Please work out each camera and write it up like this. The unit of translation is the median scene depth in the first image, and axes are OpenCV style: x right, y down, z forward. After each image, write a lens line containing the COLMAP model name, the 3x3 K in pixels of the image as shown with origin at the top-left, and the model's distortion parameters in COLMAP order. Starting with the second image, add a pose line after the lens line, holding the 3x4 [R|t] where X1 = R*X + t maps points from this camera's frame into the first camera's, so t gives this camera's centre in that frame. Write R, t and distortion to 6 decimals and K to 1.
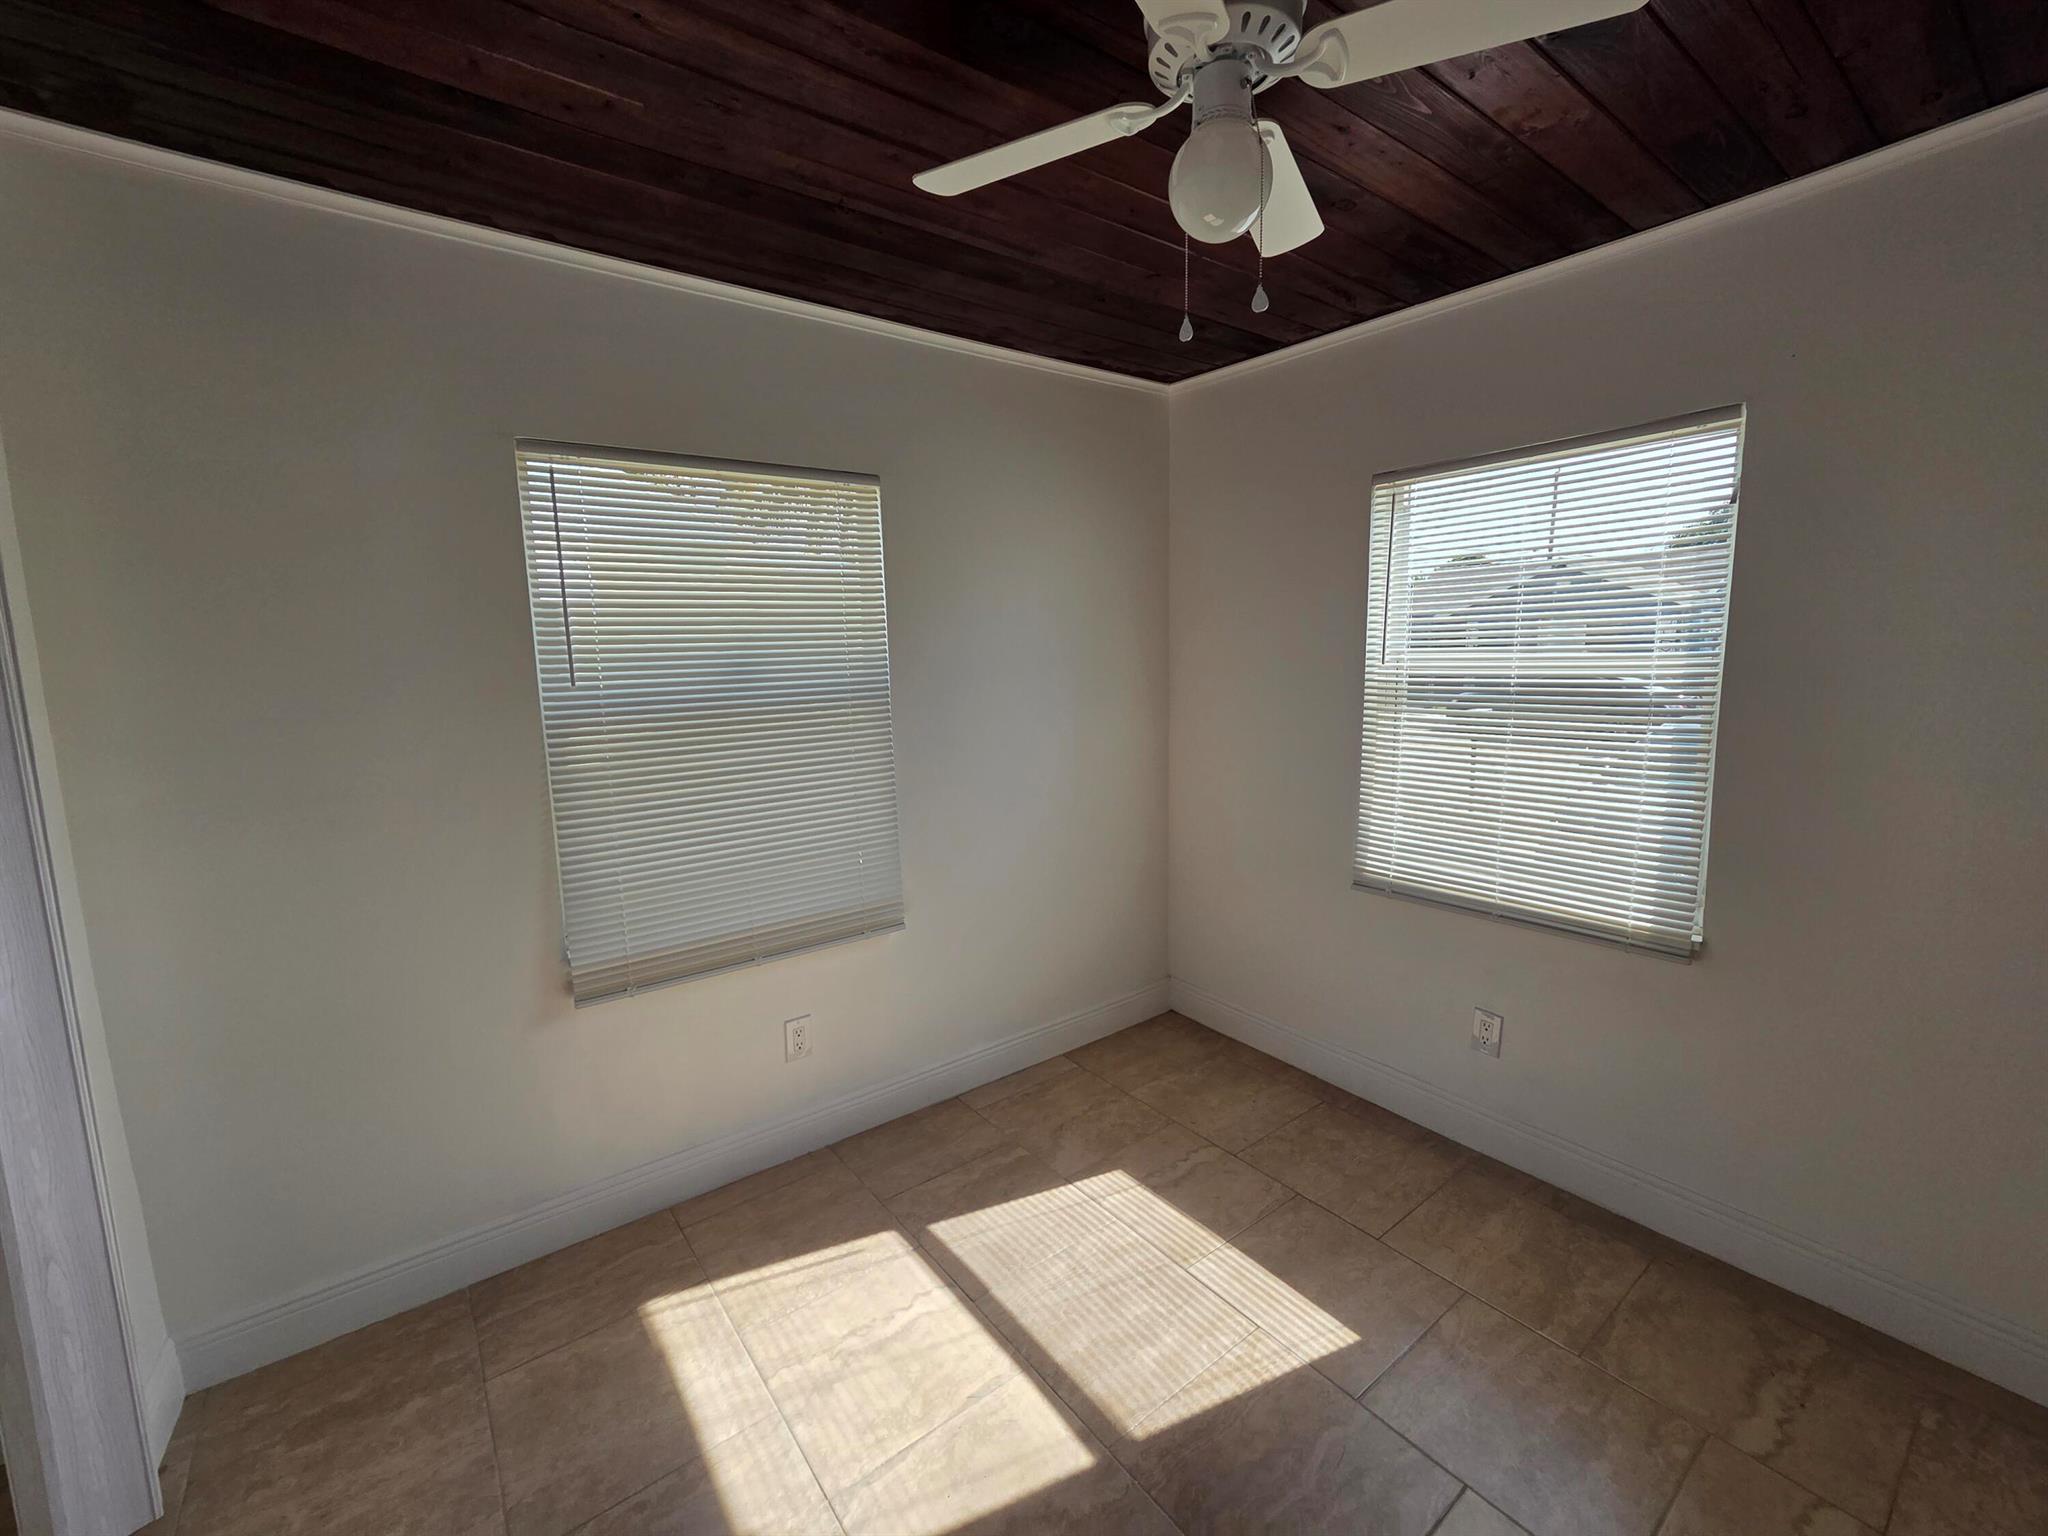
lens RADIAL K [[838.6, 0, 1038.8], [0, 838.6, 760.3], [0, 0, 1]] dist [0.006504, -0.001148]
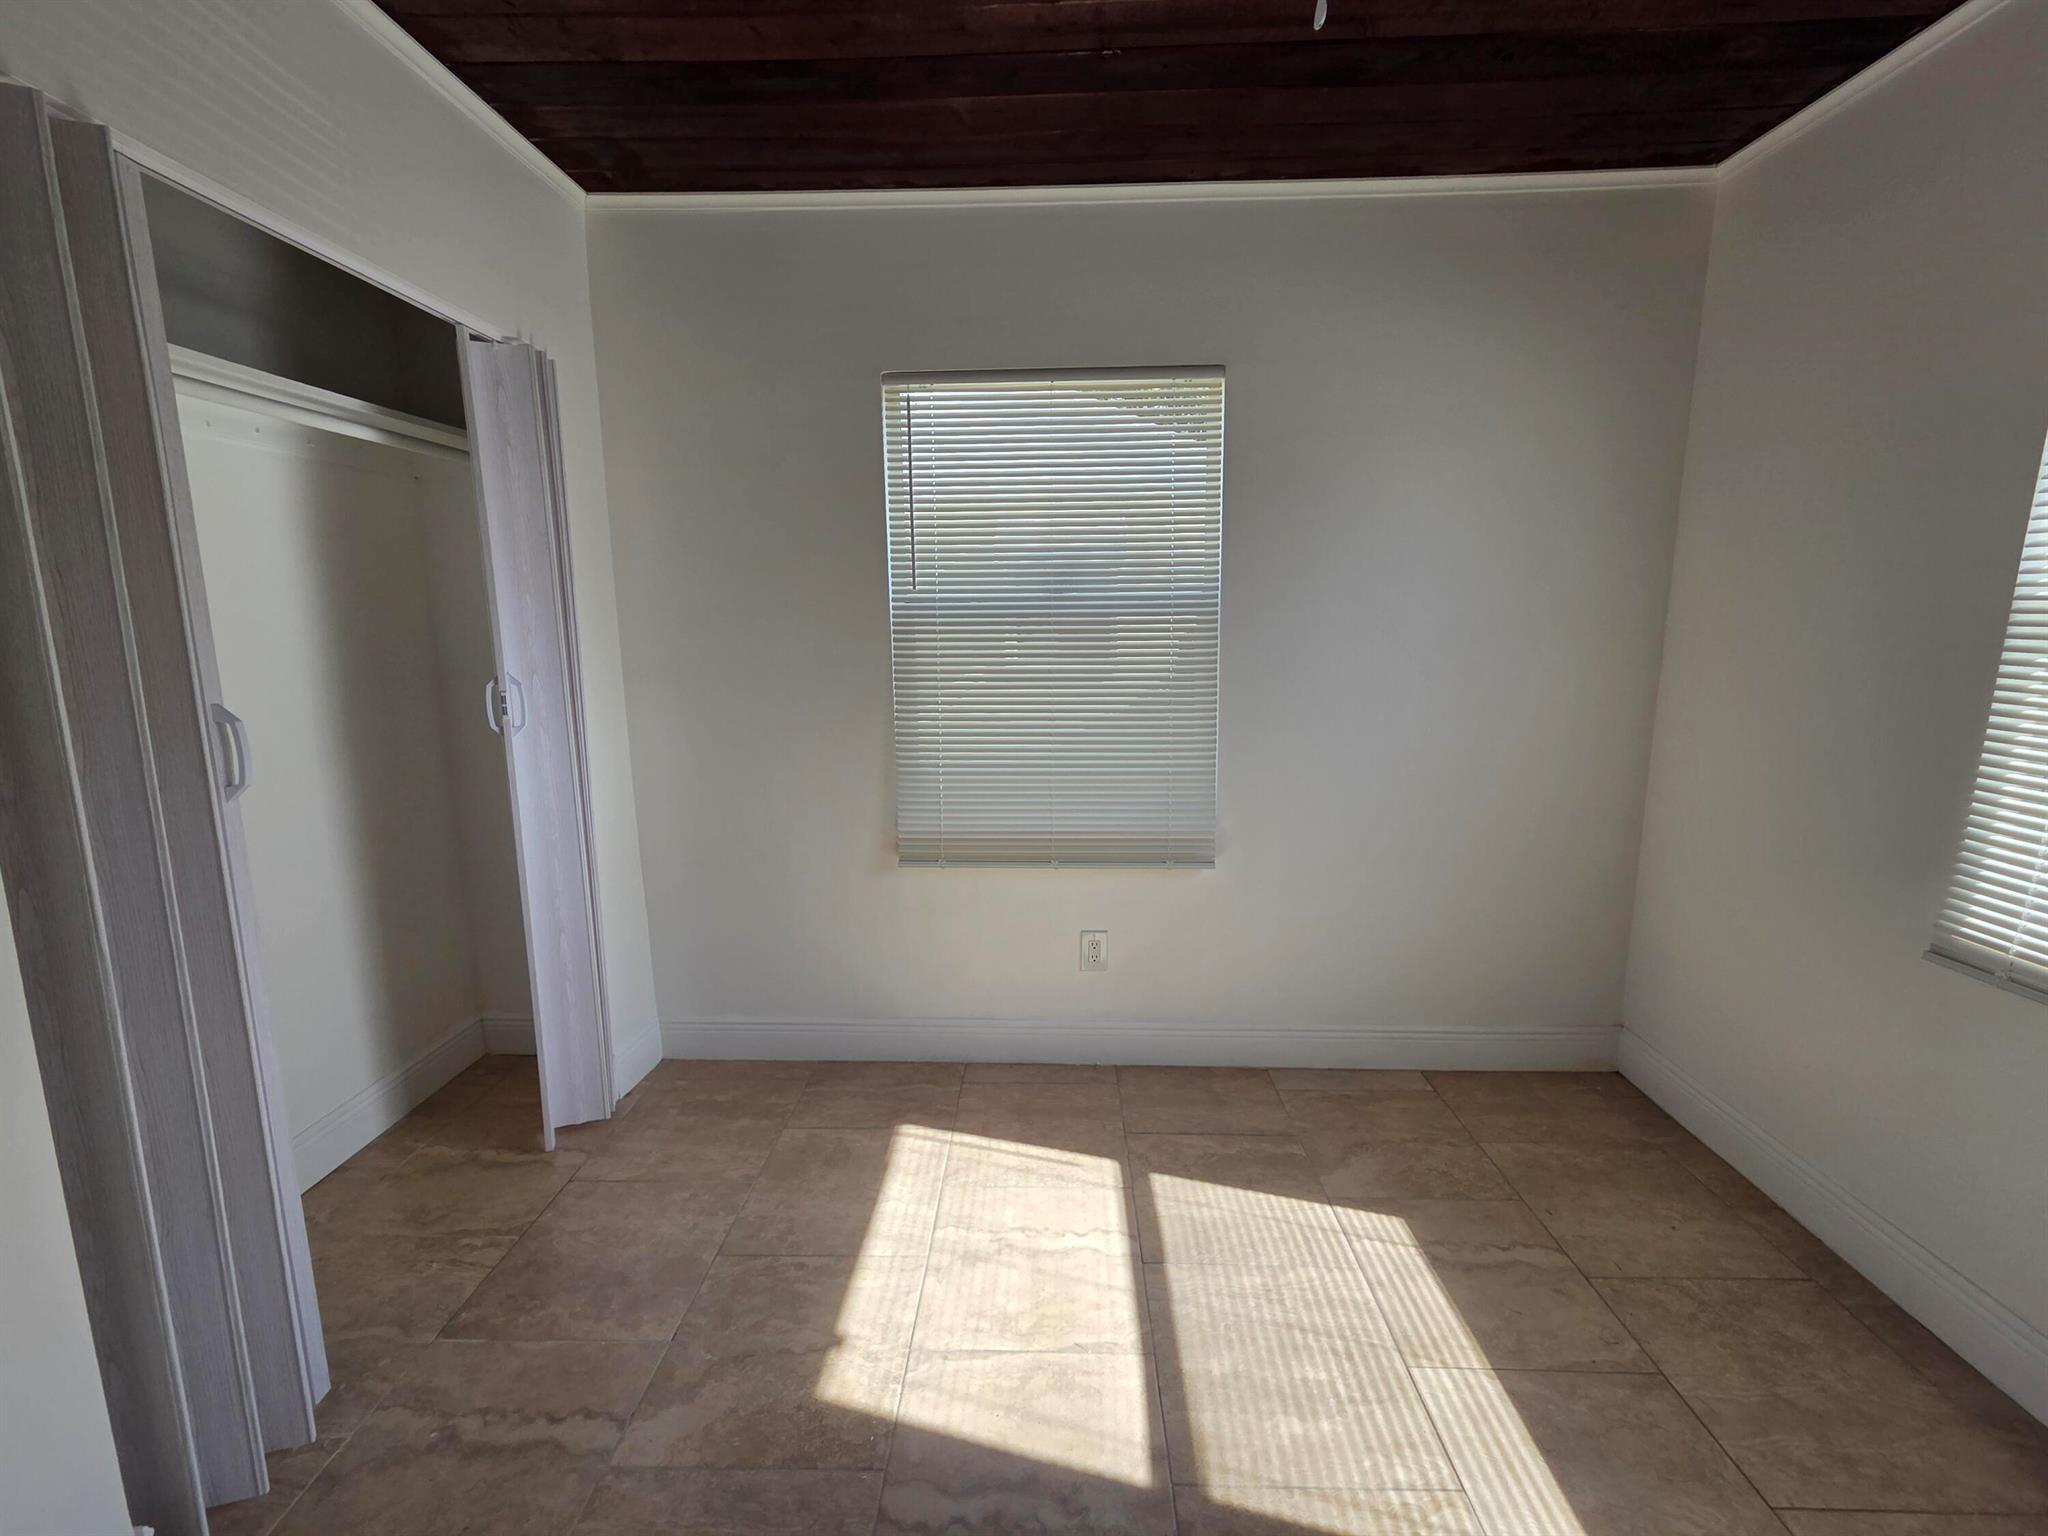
lens RADIAL K [[838.6, 0, 1036.7], [0, 838.6, 759.9], [0, 0, 1]] dist [0.006504, -0.001148]
pose [[0.779675, 0.122361, -0.614113, 0.323441], [-0.096860, 0.992485, 0.074777, 0.042867], [0.618648, 0.001181, 0.785668, 0.207591]]
